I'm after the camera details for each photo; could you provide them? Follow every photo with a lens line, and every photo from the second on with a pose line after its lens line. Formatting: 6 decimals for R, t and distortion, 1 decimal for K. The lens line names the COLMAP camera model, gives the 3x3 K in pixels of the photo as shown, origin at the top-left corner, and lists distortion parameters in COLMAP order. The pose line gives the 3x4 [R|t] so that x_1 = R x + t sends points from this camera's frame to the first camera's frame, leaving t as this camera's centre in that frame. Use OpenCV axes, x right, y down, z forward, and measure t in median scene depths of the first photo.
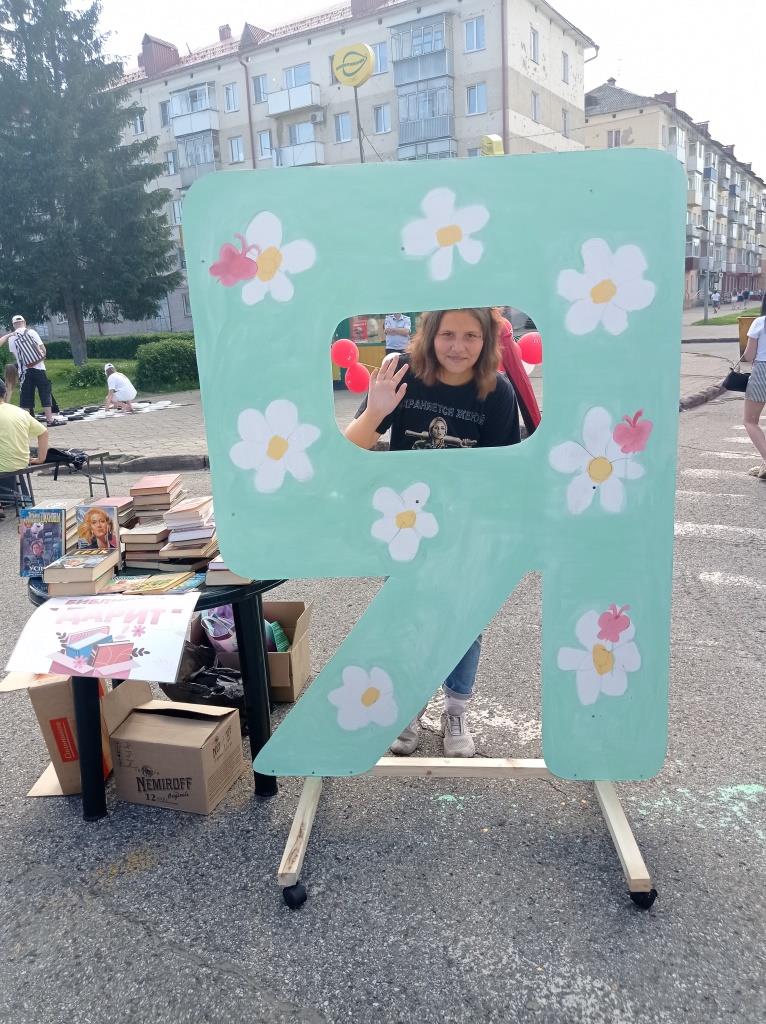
lens RADIAL K [[818.7, 0, 385.2], [0, 818.7, 530.0], [0, 0, 1]] dist [0.012392, -0.041479]
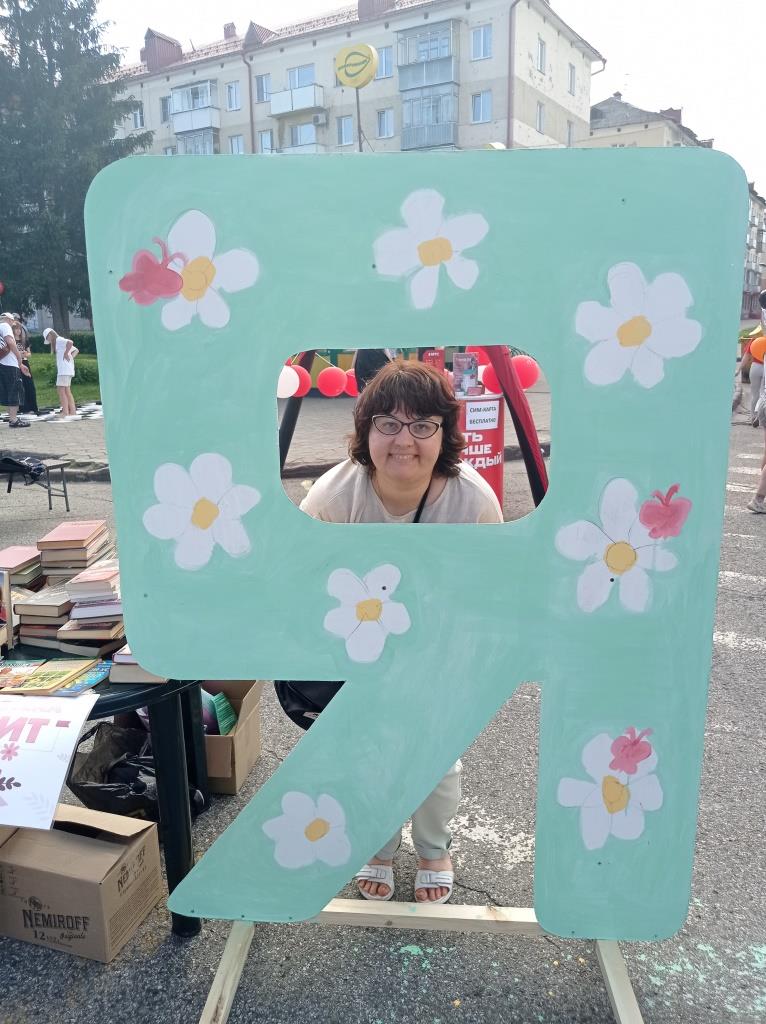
lens RADIAL K [[816.8, 0, 383.0], [0, 816.8, 512.0], [0, 0, 1]] dist [-0.001490, -0.013033]
pose [[0.999301, 0.036648, 0.007344, 0.022416], [-0.036468, 0.999063, -0.023288, -0.065898], [-0.008190, 0.023004, 0.999702, 0.167200]]
